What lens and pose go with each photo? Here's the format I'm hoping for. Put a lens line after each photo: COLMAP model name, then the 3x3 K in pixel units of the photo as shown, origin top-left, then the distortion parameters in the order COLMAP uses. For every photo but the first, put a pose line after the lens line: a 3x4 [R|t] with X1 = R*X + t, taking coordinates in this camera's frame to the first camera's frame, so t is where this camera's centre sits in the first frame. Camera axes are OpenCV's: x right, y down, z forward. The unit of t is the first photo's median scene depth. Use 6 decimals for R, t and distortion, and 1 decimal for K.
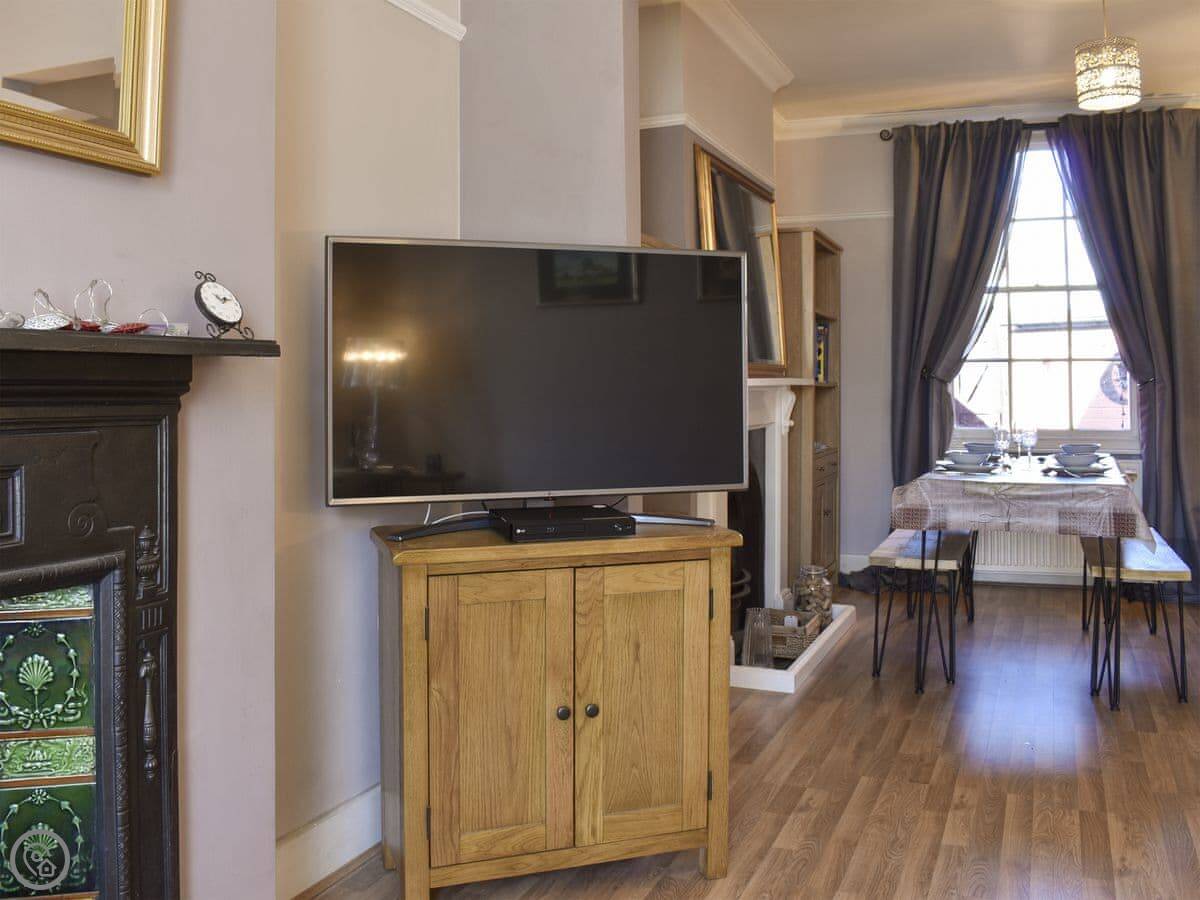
lens RADIAL K [[1063.1, 0, 599.7], [0, 1063.1, 350.3], [0, 0, 1]] dist [-0.084122, 0.000045]
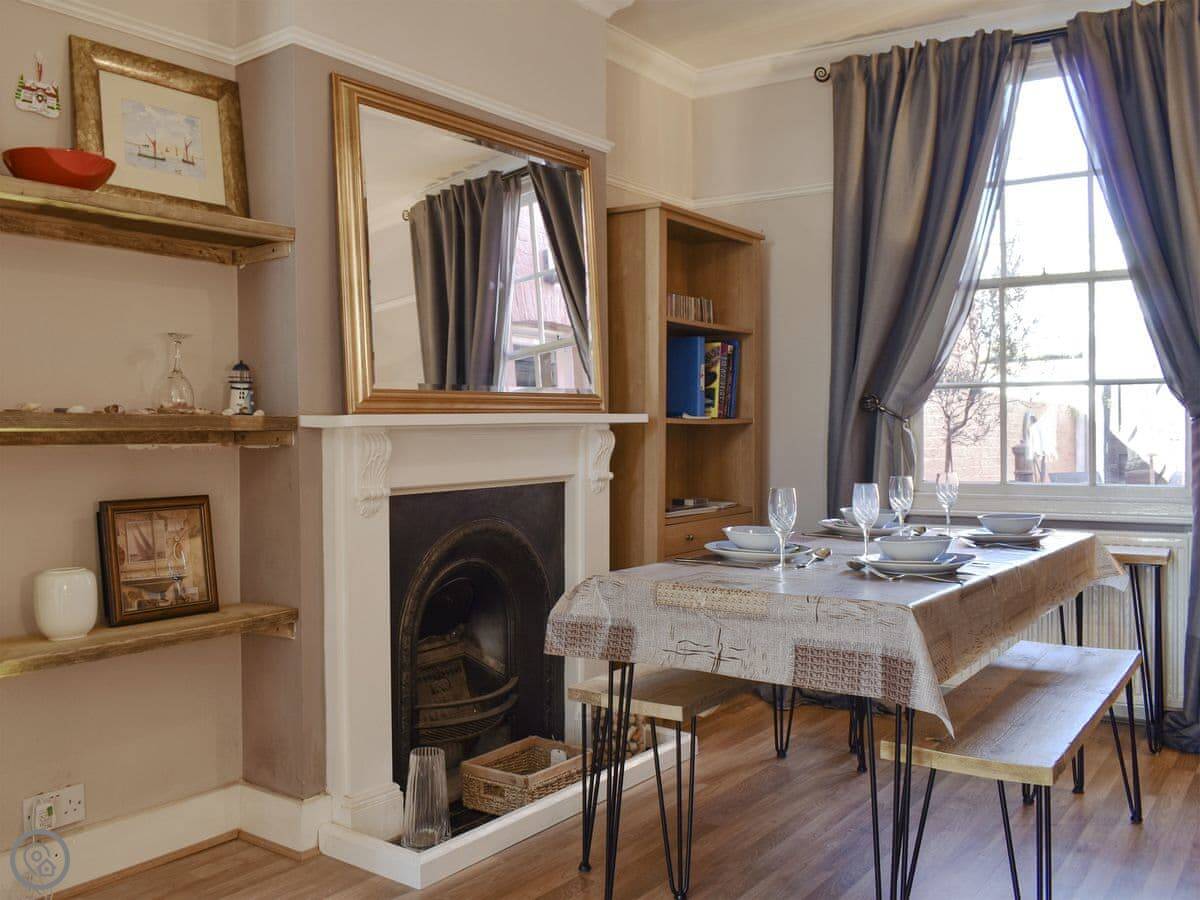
lens RADIAL K [[1042.1, 0, 600.0], [0, 1042.1, 450.0], [0, 0, 1]] dist [-0.058663, 0.009614]
pose [[0.972788, -0.001435, -0.231691, 0.295980], [0.015517, 0.998139, 0.058969, 0.008211], [0.231175, -0.060959, 0.971001, 0.272959]]
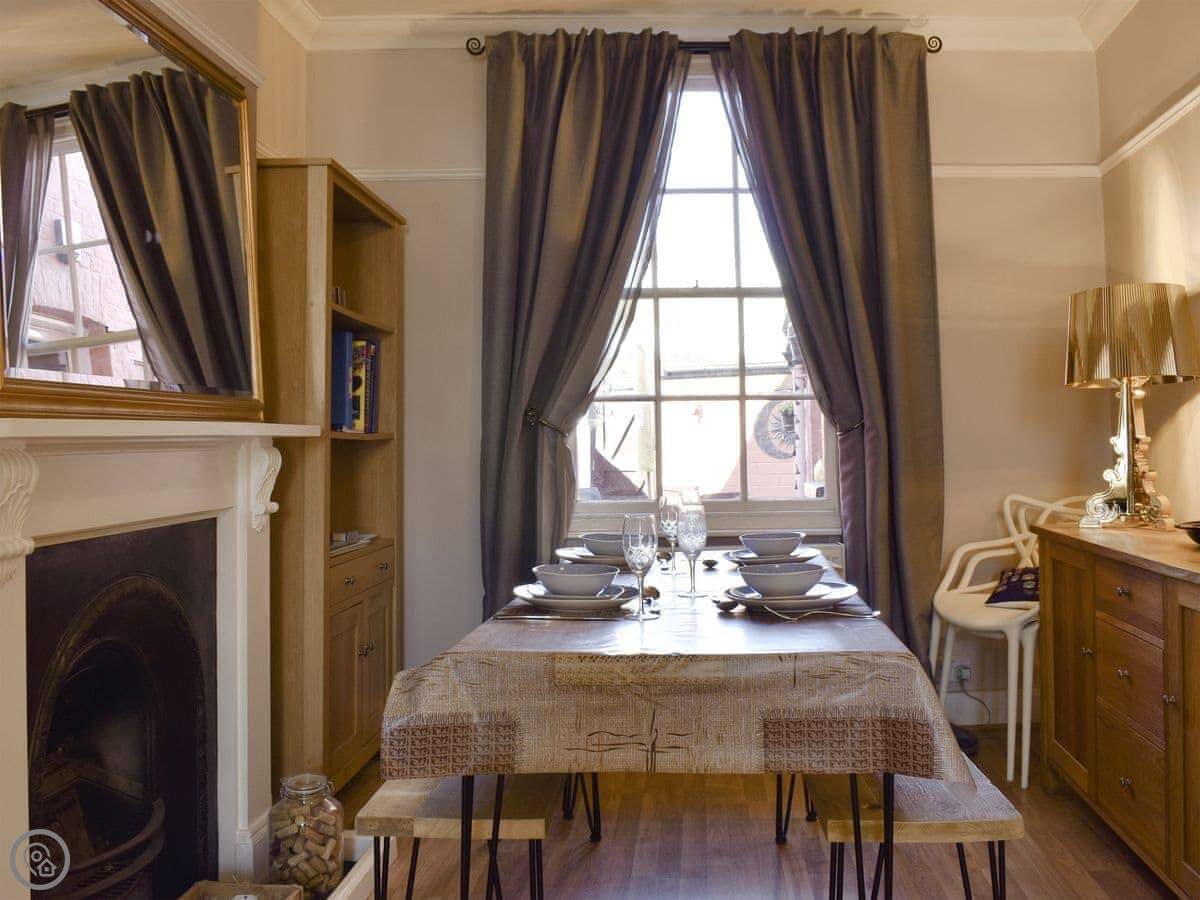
lens RADIAL K [[1040.8, 0, 618.3], [0, 1040.8, 418.9], [0, 0, 1]] dist [-0.058449, -0.009424]
pose [[0.944962, -0.002804, 0.327168, 0.152812], [-0.001002, 0.999934, 0.011464, 0.015211], [-0.327179, -0.011161, 0.944897, 0.387603]]
